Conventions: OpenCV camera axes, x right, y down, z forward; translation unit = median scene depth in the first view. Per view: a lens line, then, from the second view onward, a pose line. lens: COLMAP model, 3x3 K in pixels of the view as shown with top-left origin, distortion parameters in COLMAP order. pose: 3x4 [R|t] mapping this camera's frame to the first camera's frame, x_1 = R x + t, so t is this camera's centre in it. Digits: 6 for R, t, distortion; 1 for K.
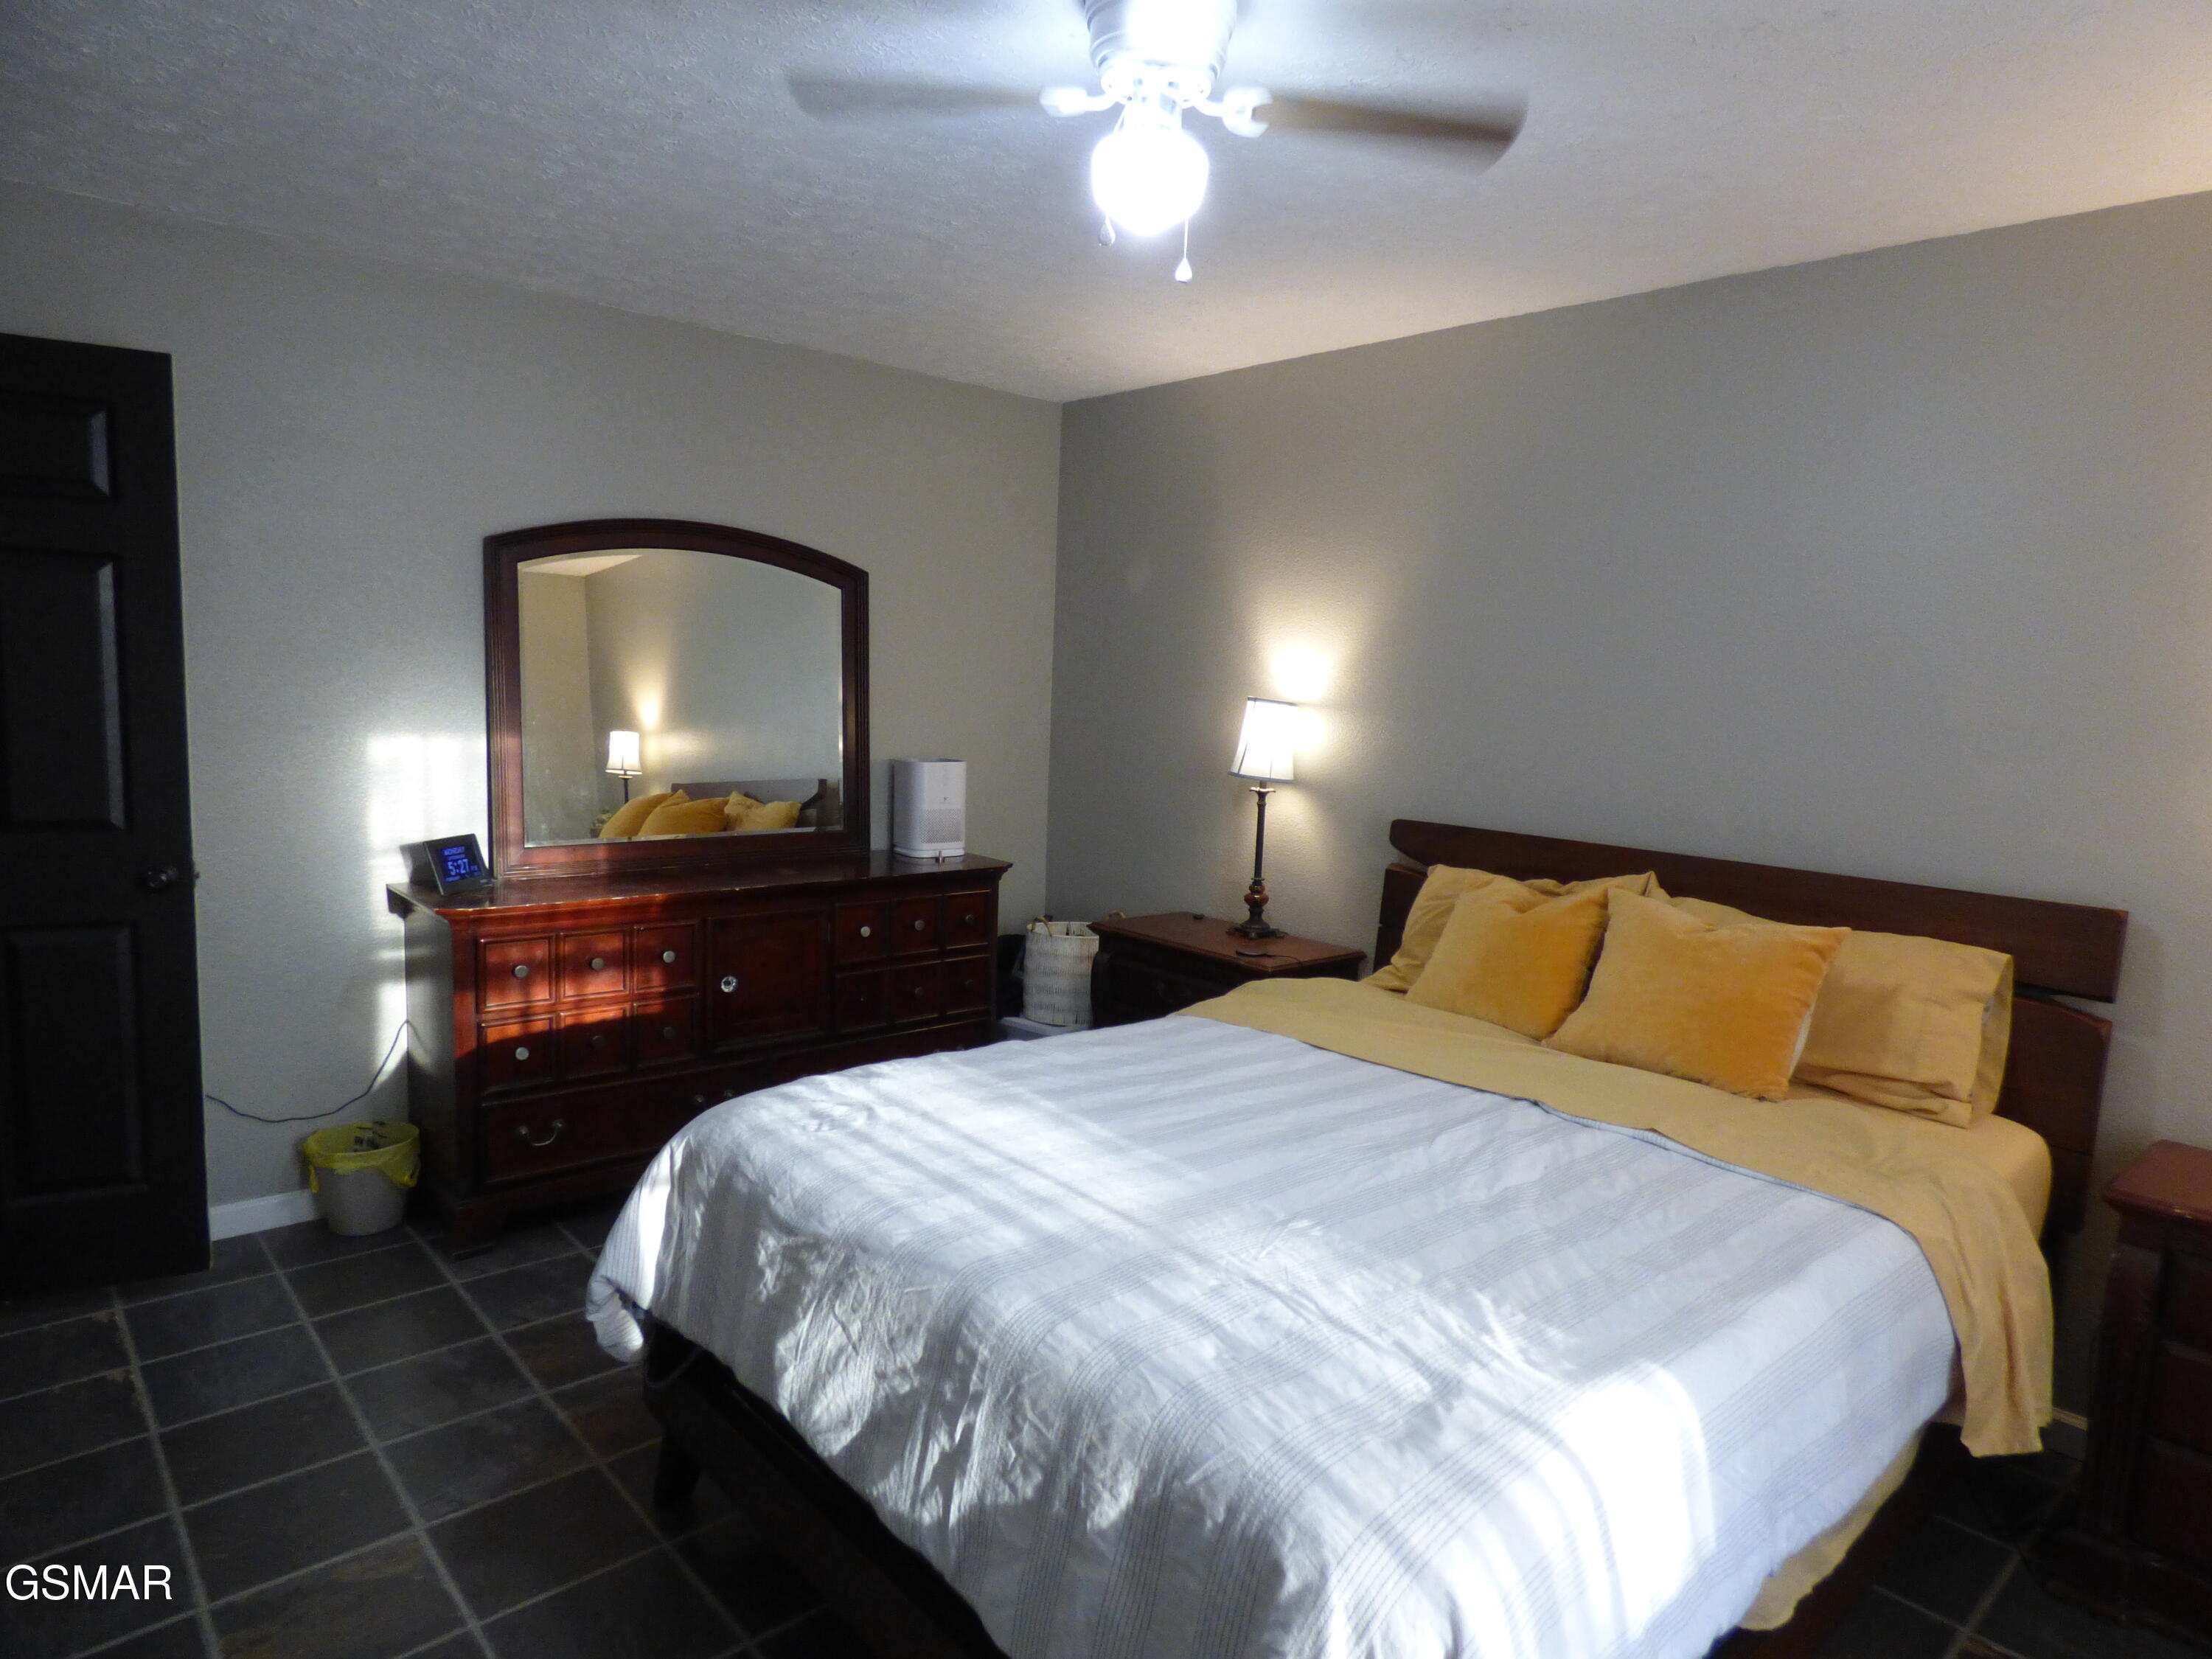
lens RADIAL K [[1320.1, 0, 1114.1], [0, 1320.1, 832.5], [0, 0, 1]] dist [-0.002829, -0.004423]
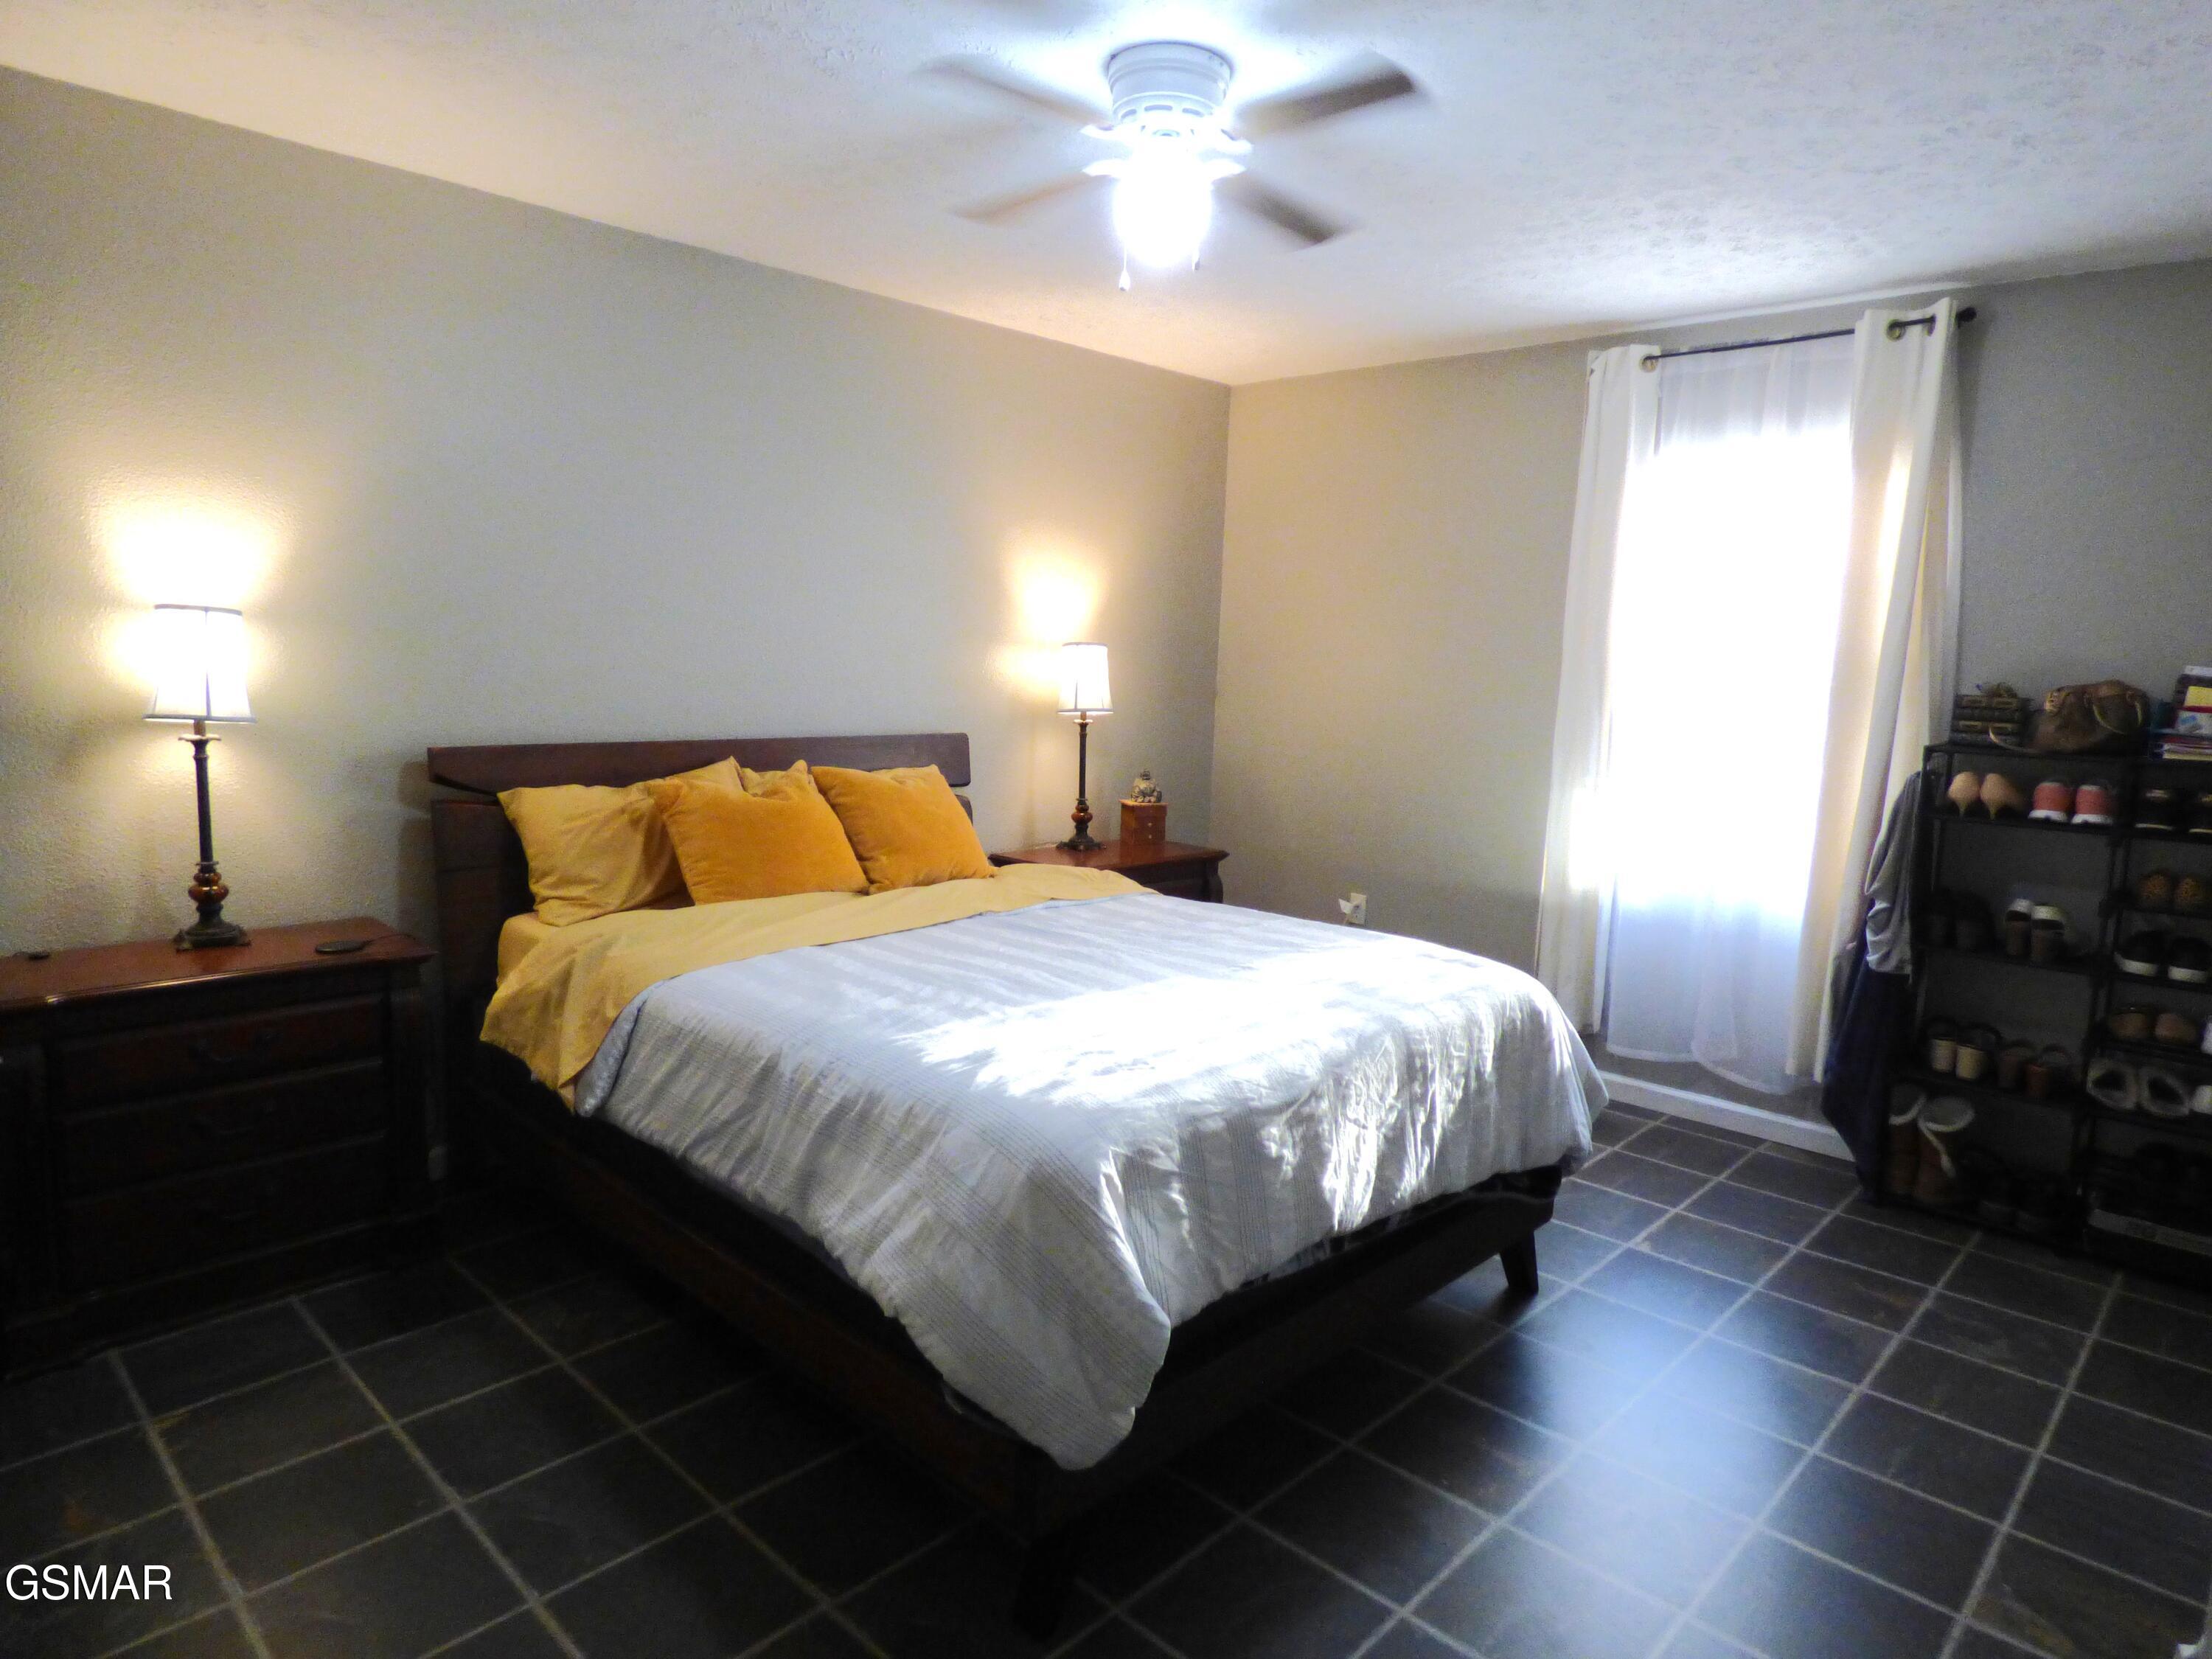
lens RADIAL K [[1320.1, 0, 1118.1], [0, 1320.1, 831.0], [0, 0, 1]] dist [-0.002829, -0.004423]
pose [[-0.078654, -0.174724, 0.981471, -1.166731], [0.076934, 0.980521, 0.180720, -0.135343], [-0.993929, 0.089723, -0.063680, 1.056457]]
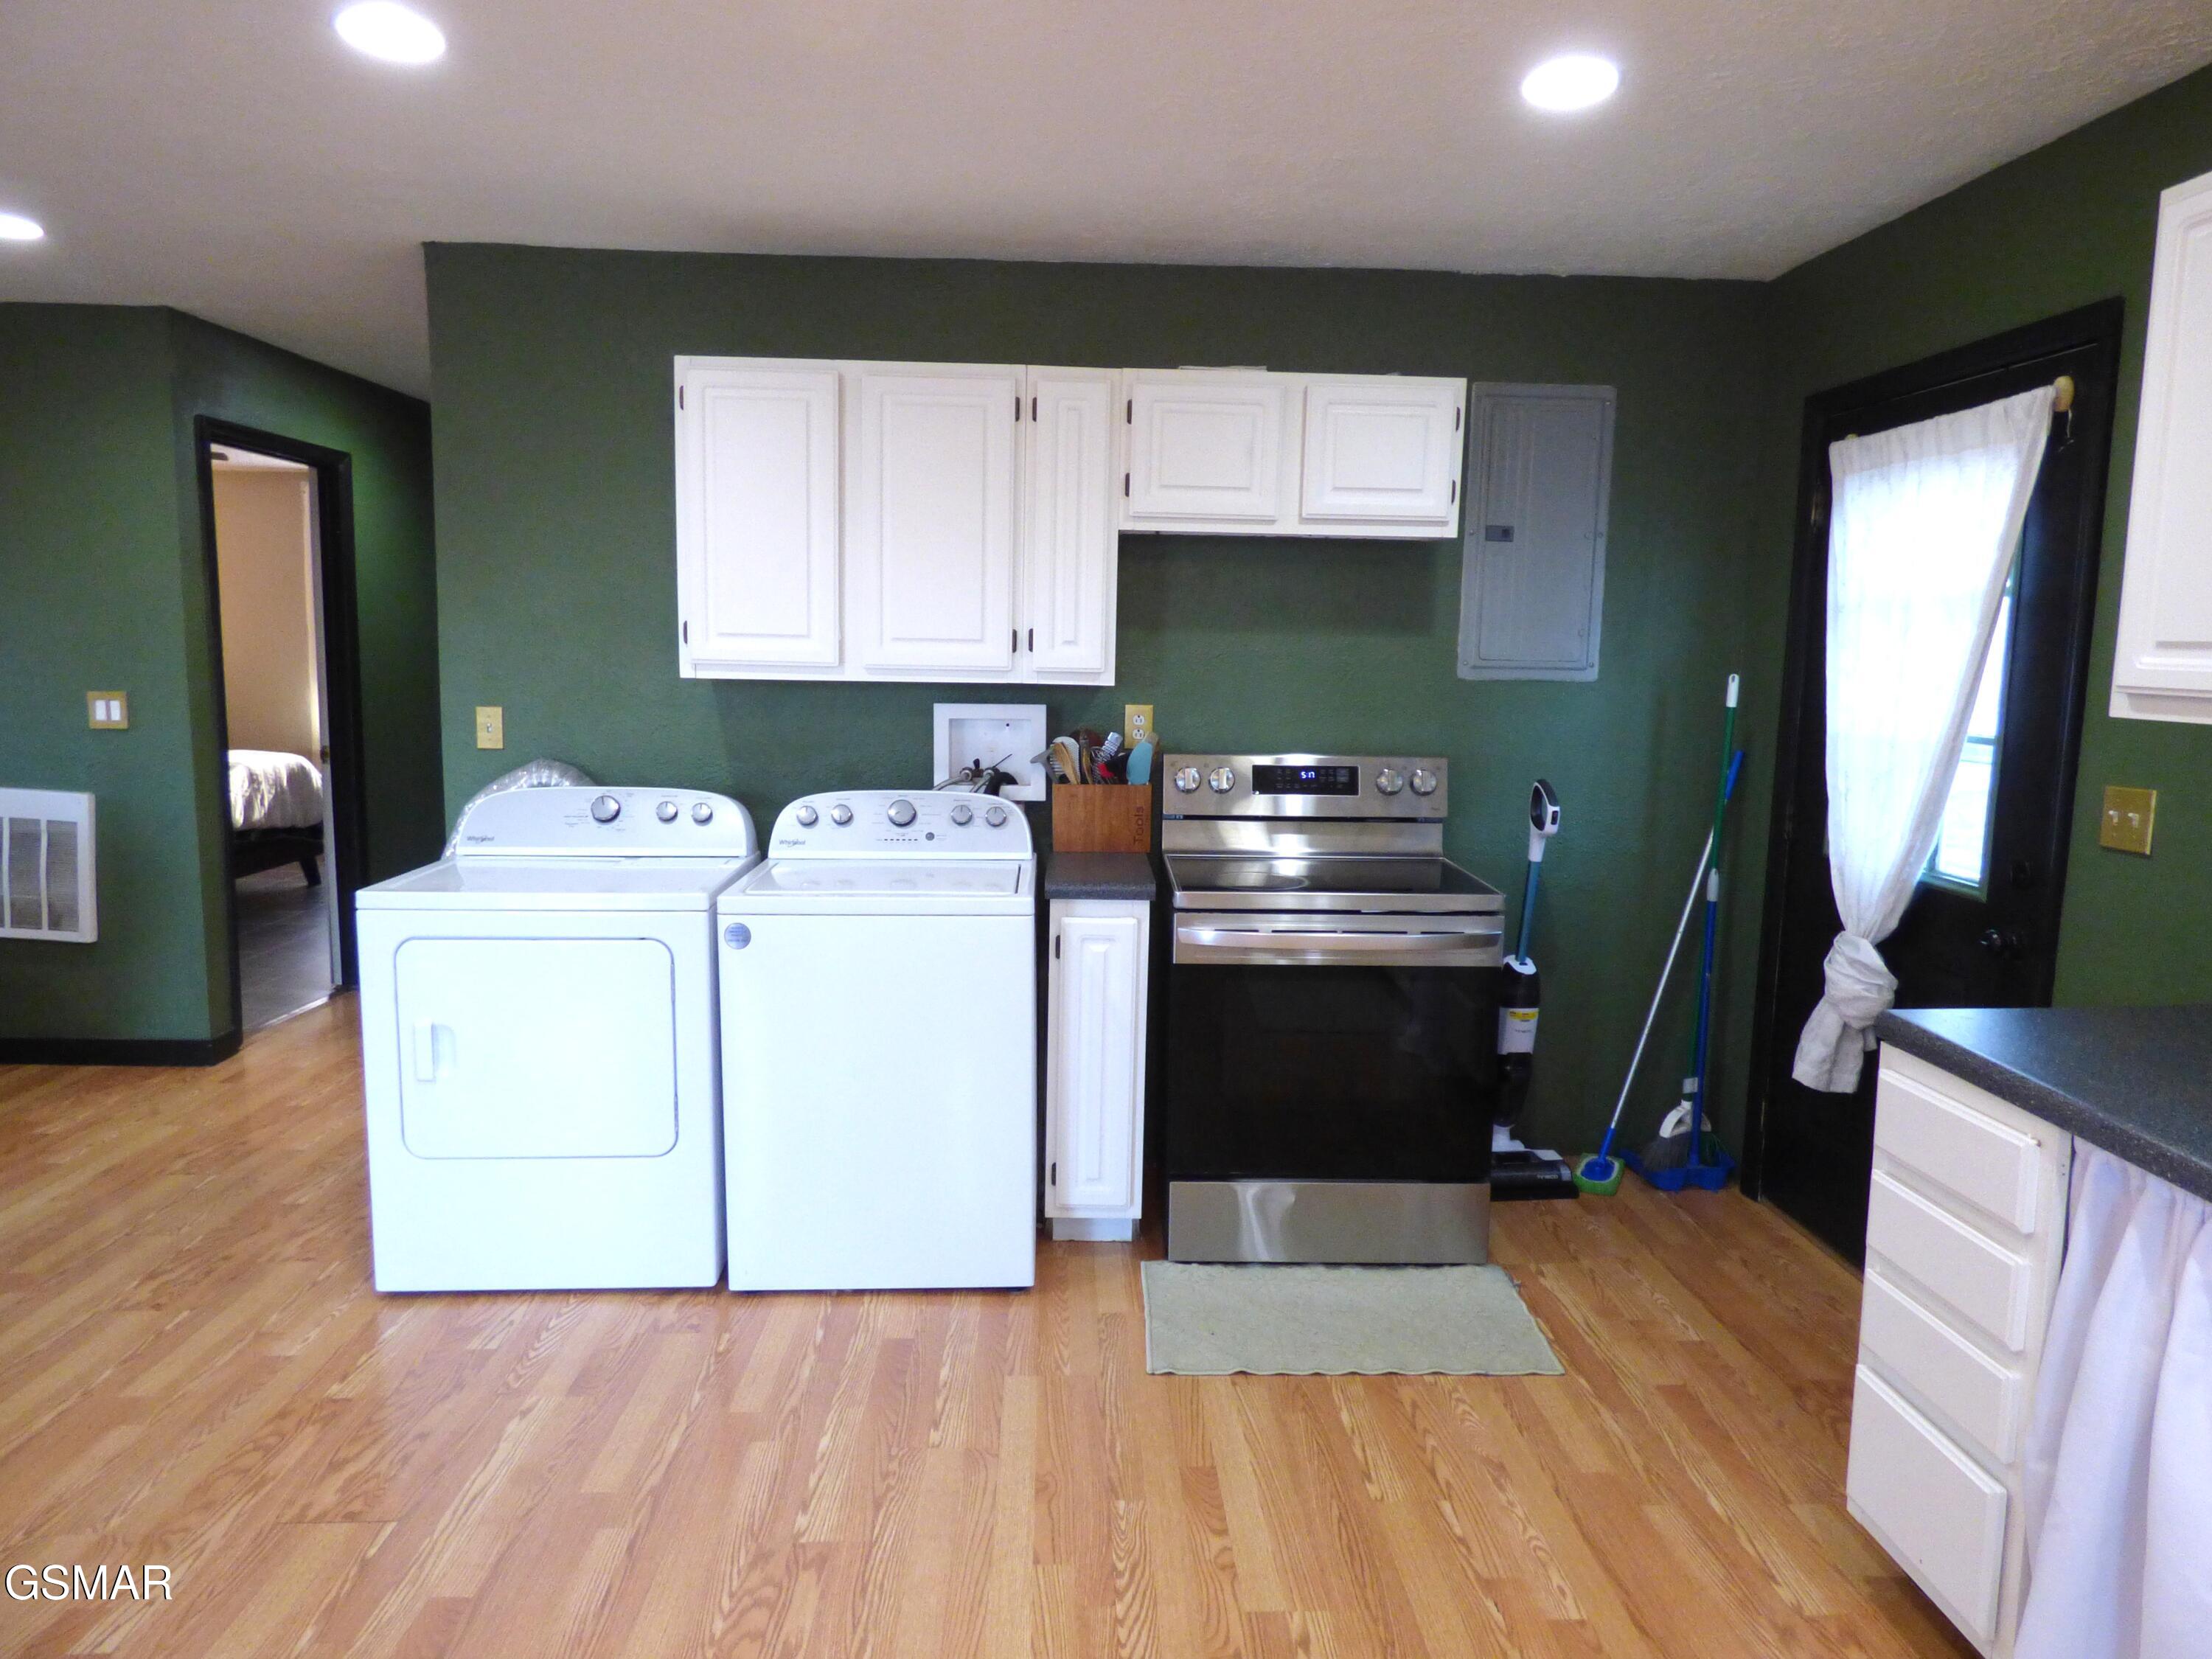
lens RADIAL K [[1320.1, 0, 1102.5], [0, 1320.1, 824.0], [0, 0, 1]] dist [-0.002829, -0.004423]
pose [[-0.778713, -0.124842, 0.614834, -3.773841], [0.027163, 0.972373, 0.231845, -0.298254], [-0.626792, 0.197241, -0.753809, 1.915841]]
